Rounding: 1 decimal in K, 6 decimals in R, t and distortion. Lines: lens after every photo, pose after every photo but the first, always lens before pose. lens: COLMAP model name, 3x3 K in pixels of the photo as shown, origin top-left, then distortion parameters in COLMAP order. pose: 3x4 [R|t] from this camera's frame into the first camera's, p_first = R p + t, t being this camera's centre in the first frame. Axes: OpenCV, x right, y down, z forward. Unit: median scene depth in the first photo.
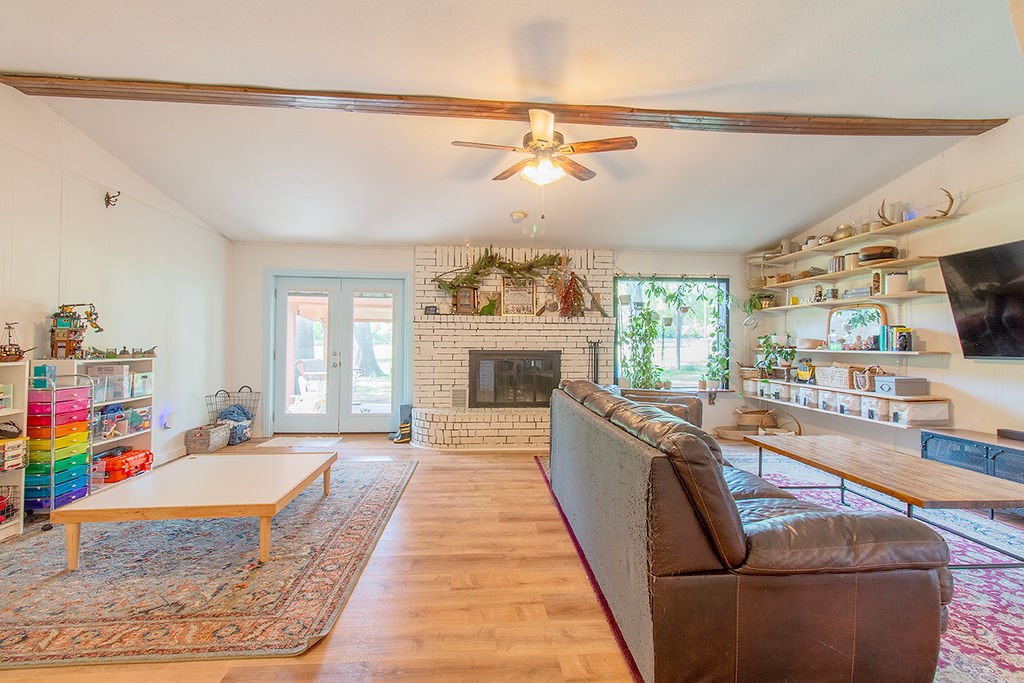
lens RADIAL K [[468.0, 0, 513.2], [0, 468.0, 331.7], [0, 0, 1]] dist [0.001208, -0.000021]
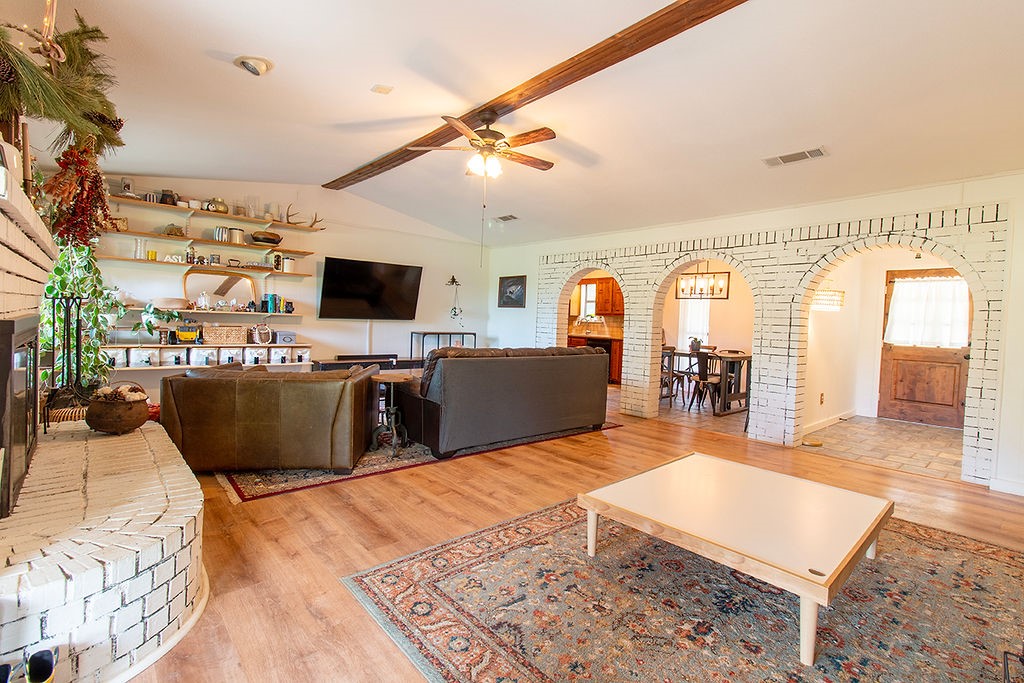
lens RADIAL K [[468.0, 0, 513.2], [0, 468.0, 331.7], [0, 0, 1]] dist [0.001208, -0.000021]
pose [[-0.599439, -0.052059, 0.798725, -0.512865], [-0.064894, 0.997759, 0.016330, 0.020422], [-0.797785, -0.042043, -0.601474, 0.914568]]
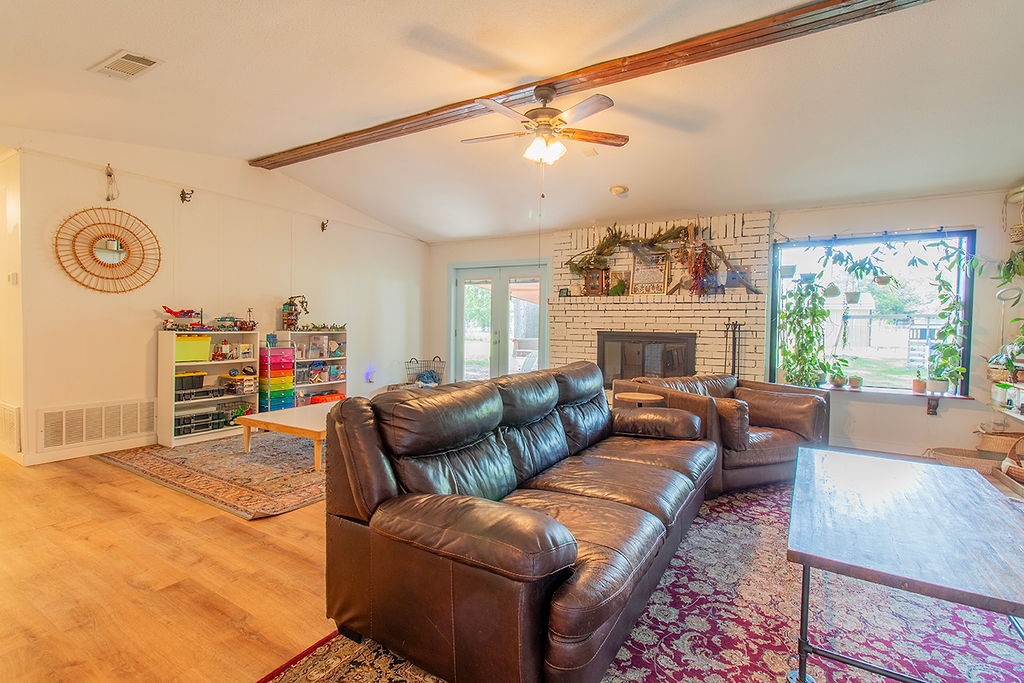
lens RADIAL K [[468.0, 0, 513.2], [0, 468.0, 331.7], [0, 0, 1]] dist [0.001208, -0.000021]
pose [[0.813115, 0.016562, -0.581867, 0.343695], [0.004073, 0.999409, 0.034138, 0.005697], [0.582088, -0.030128, 0.812567, 0.080513]]
